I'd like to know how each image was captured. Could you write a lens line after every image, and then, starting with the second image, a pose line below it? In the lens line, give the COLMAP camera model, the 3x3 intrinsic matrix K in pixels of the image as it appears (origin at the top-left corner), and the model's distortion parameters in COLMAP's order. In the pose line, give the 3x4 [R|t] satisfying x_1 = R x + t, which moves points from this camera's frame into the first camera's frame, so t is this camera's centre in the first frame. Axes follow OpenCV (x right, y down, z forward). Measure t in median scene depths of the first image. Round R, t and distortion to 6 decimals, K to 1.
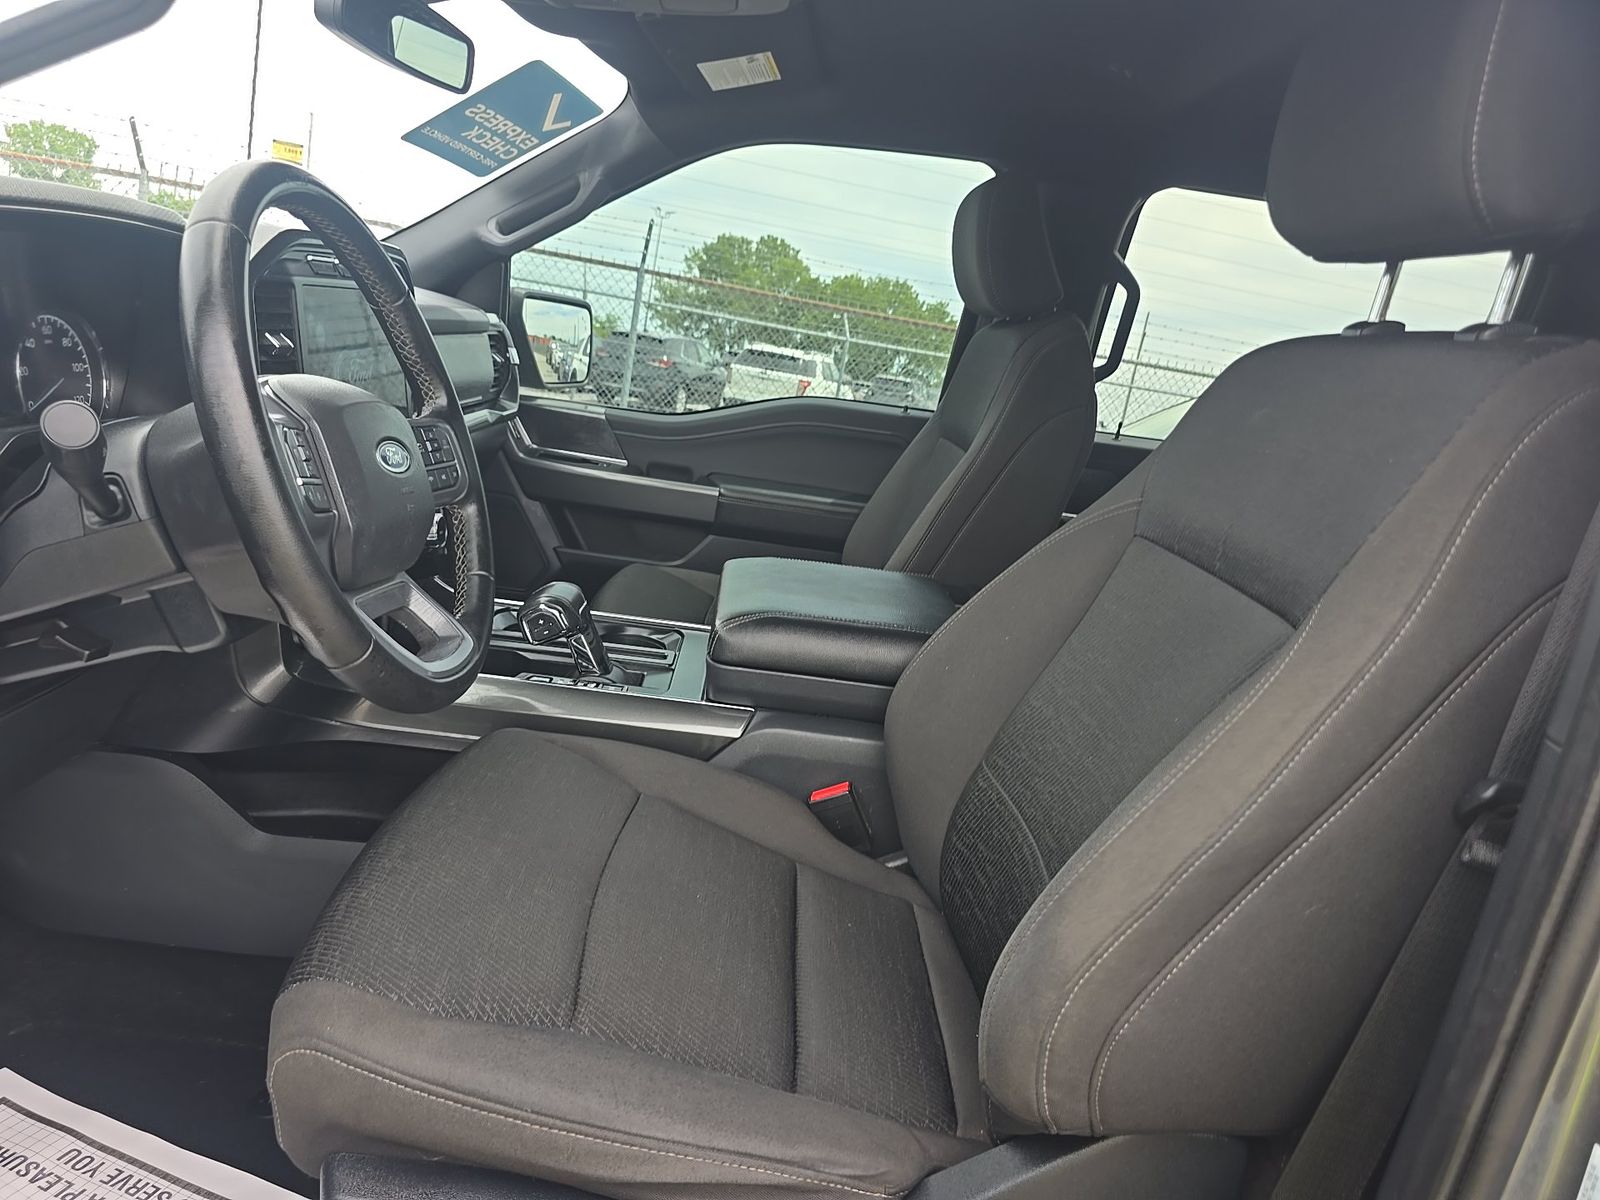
lens RADIAL K [[1103.7, 0, 815.6], [0, 1103.7, 600.1], [0, 0, 1]] dist [0.046884, -0.048621]
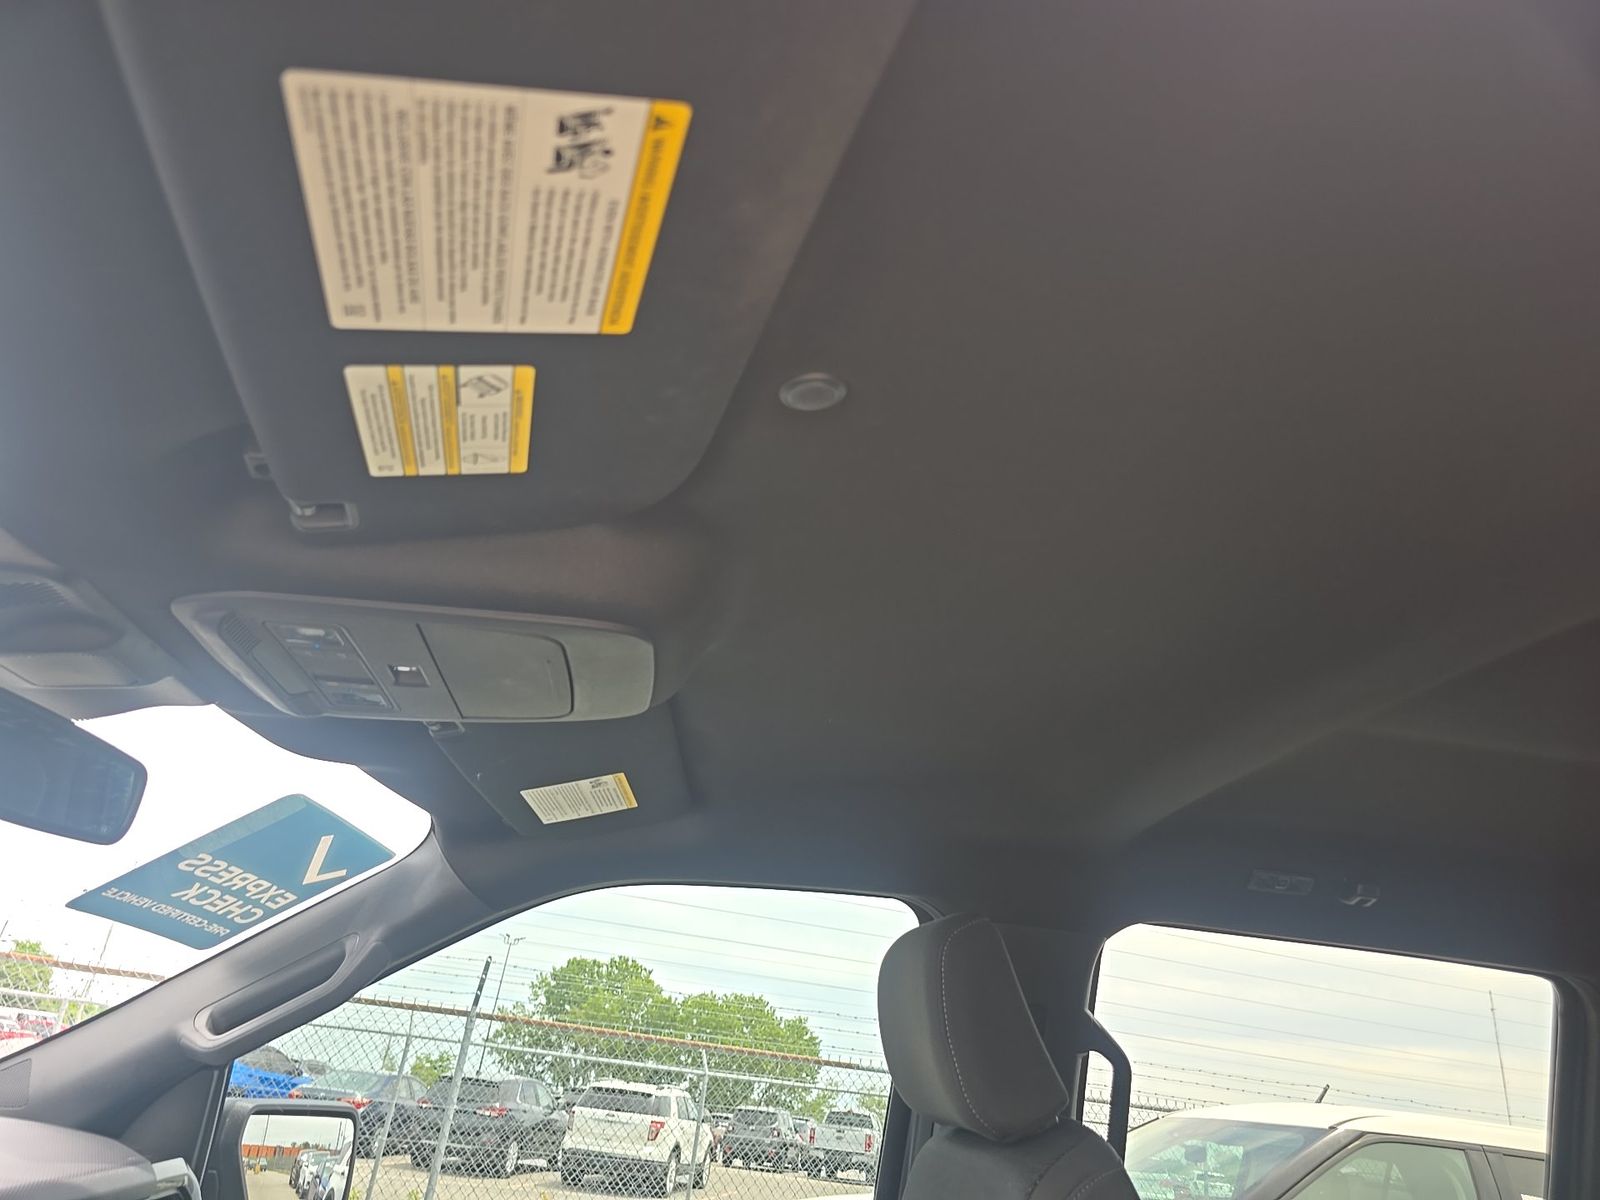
lens RADIAL K [[1053.8, 0, 805.5], [0, 1053.8, 603.3], [0, 0, 1]] dist [0.005347, -0.003226]
pose [[0.991205, -0.003860, 0.132278, -0.010223], [0.081187, 0.807101, -0.584805, -0.125869], [-0.104504, 0.590401, 0.800316, 0.275694]]
